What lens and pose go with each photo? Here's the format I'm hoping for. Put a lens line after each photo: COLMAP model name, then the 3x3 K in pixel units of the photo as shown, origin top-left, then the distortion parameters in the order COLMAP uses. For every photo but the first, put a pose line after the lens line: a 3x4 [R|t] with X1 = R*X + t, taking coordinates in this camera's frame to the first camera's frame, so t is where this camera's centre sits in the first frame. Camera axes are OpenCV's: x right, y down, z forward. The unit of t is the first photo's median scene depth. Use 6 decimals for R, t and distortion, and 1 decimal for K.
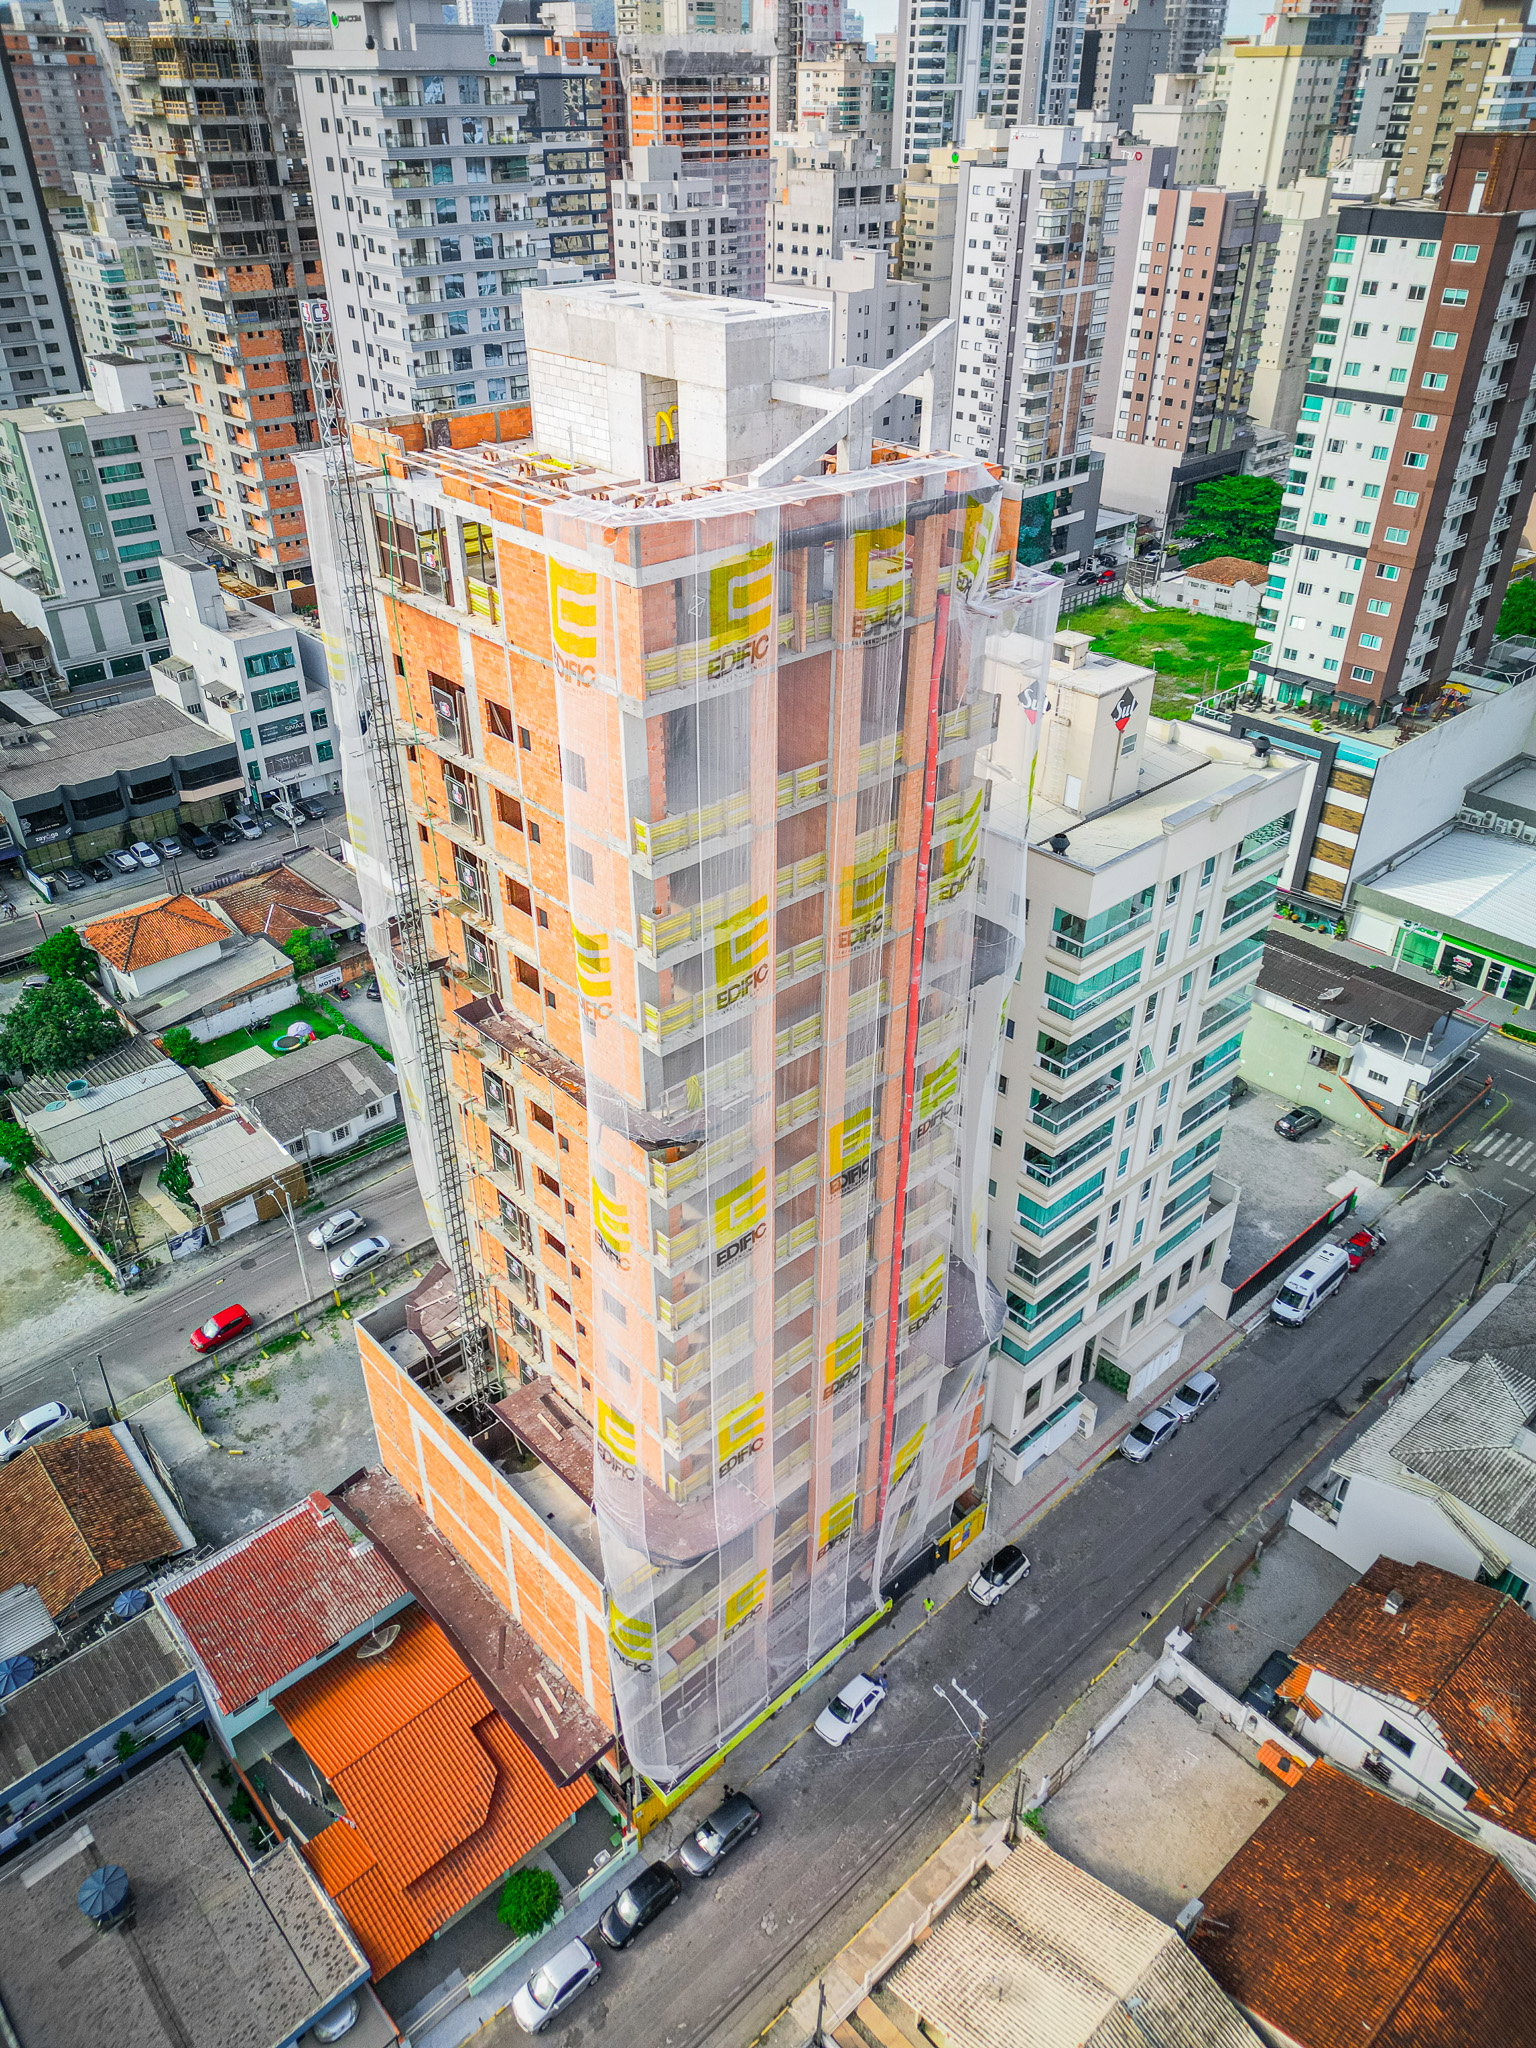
lens RADIAL K [[1423.3, 0, 760.6], [0, 1423.3, 1017.8], [0, 0, 1]] dist [0.060589, -0.053712]
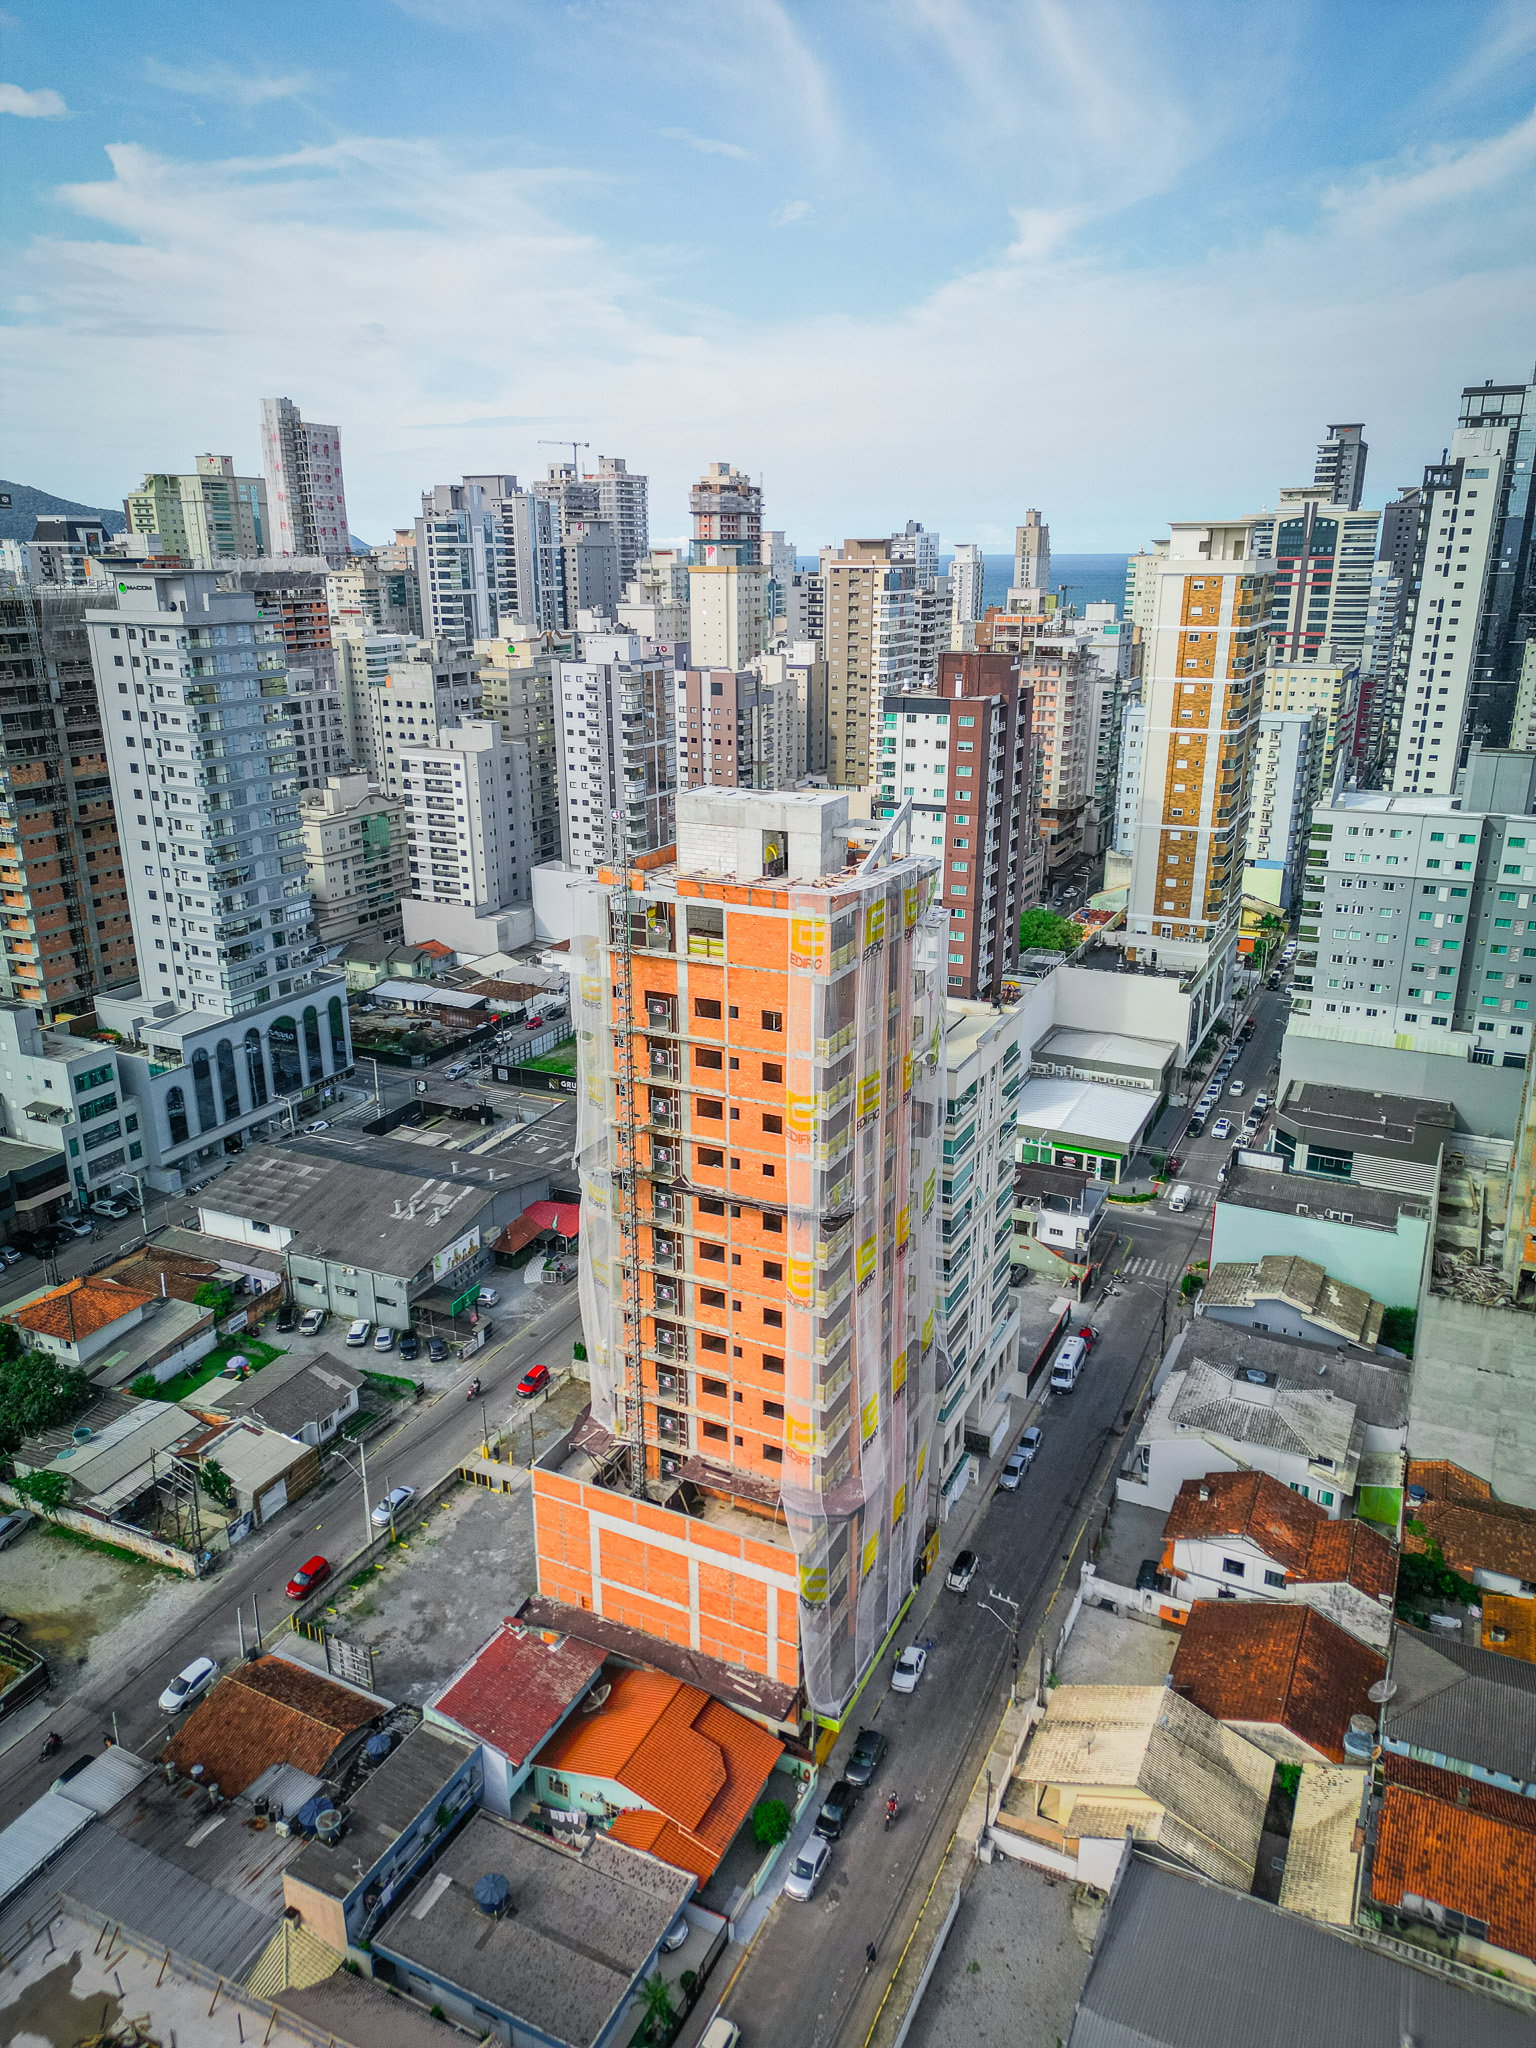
lens RADIAL K [[1423.3, 0, 765.0], [0, 1423.3, 1016.1], [0, 0, 1]] dist [0.060589, -0.053712]
pose [[0.930928, -0.116736, 0.346044, -0.292627], [0.203658, 0.952464, -0.226574, 0.090841], [-0.303145, 0.281398, 0.910449, -0.267711]]
